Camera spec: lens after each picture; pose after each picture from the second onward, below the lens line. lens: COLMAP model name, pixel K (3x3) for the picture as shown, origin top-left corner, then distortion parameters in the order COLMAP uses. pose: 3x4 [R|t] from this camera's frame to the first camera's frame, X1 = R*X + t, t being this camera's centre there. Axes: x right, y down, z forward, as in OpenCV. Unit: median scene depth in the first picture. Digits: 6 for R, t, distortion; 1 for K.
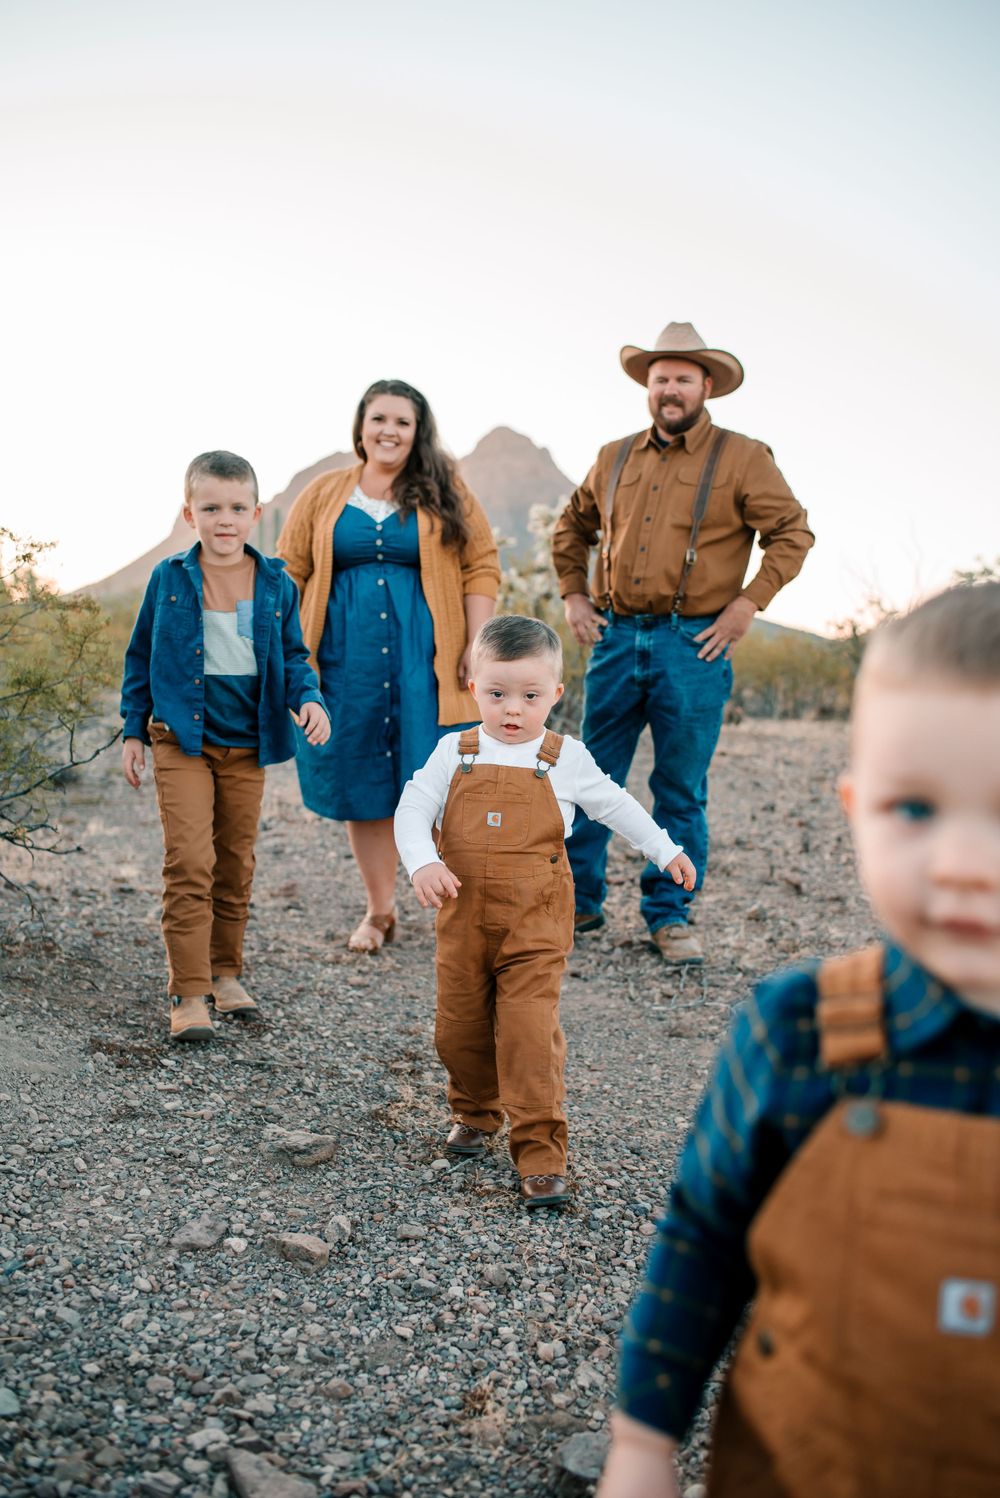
lens RADIAL K [[1455.0, 0, 511.0], [0, 1455.0, 753.1], [0, 0, 1]] dist [-0.104026, 0.106690]
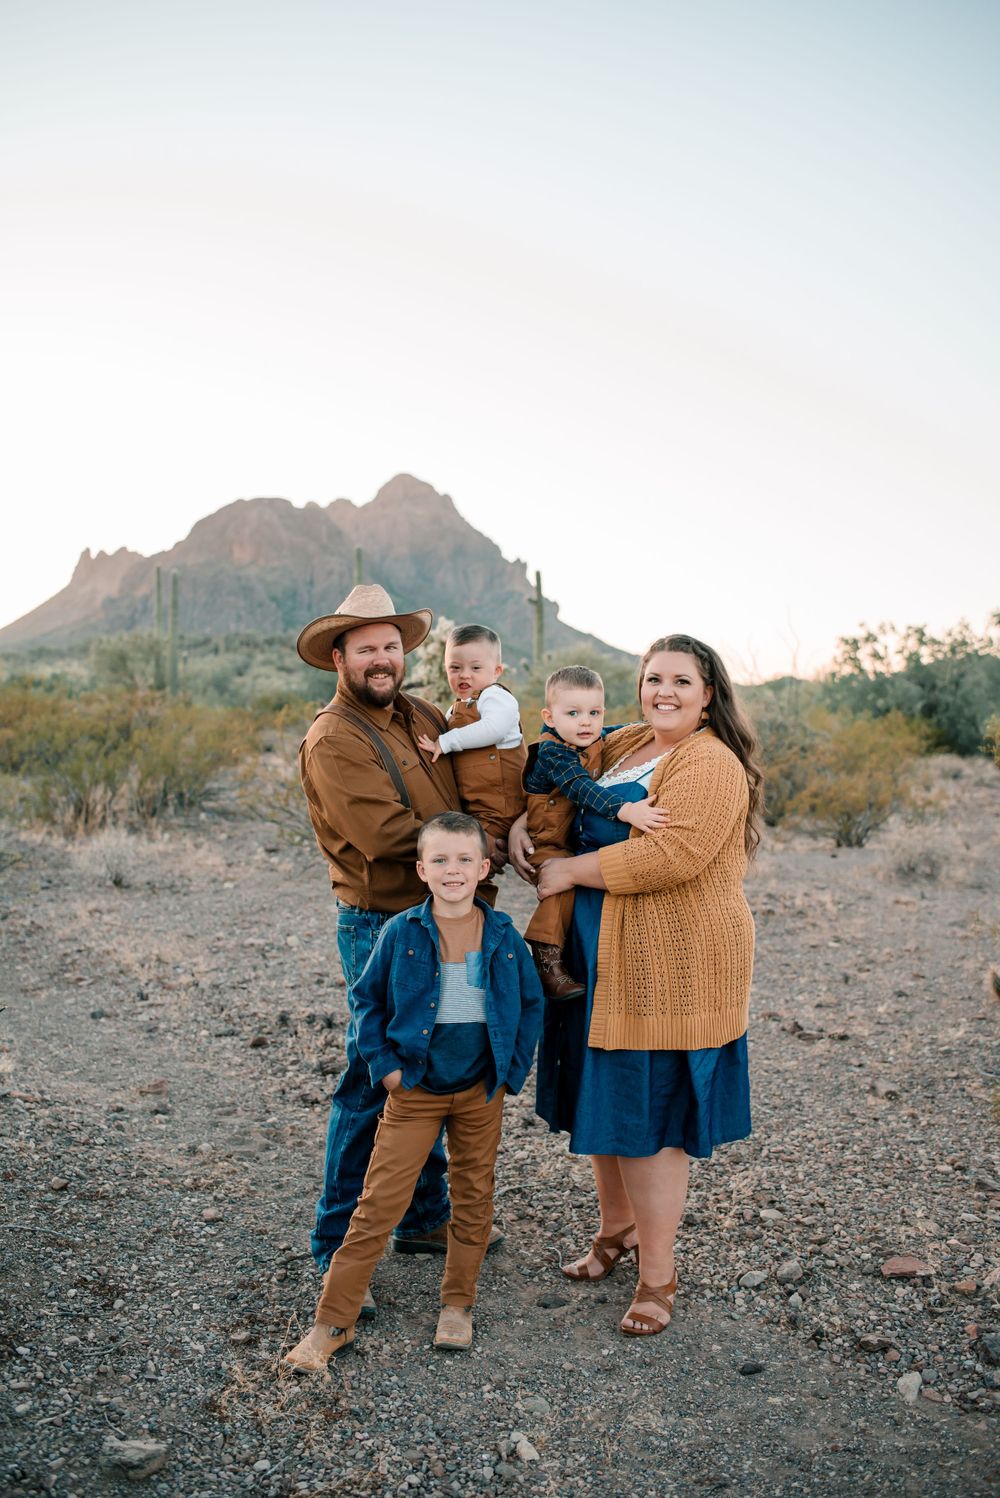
lens RADIAL K [[1450.3, 0, 509.3], [0, 1450.3, 757.6], [0, 0, 1]] dist [-0.104265, 0.111043]
pose [[0.997853, -0.013266, 0.064130, 0.071874], [0.015039, 0.999516, -0.027246, -0.210443], [-0.063738, 0.028152, 0.997570, -0.123594]]
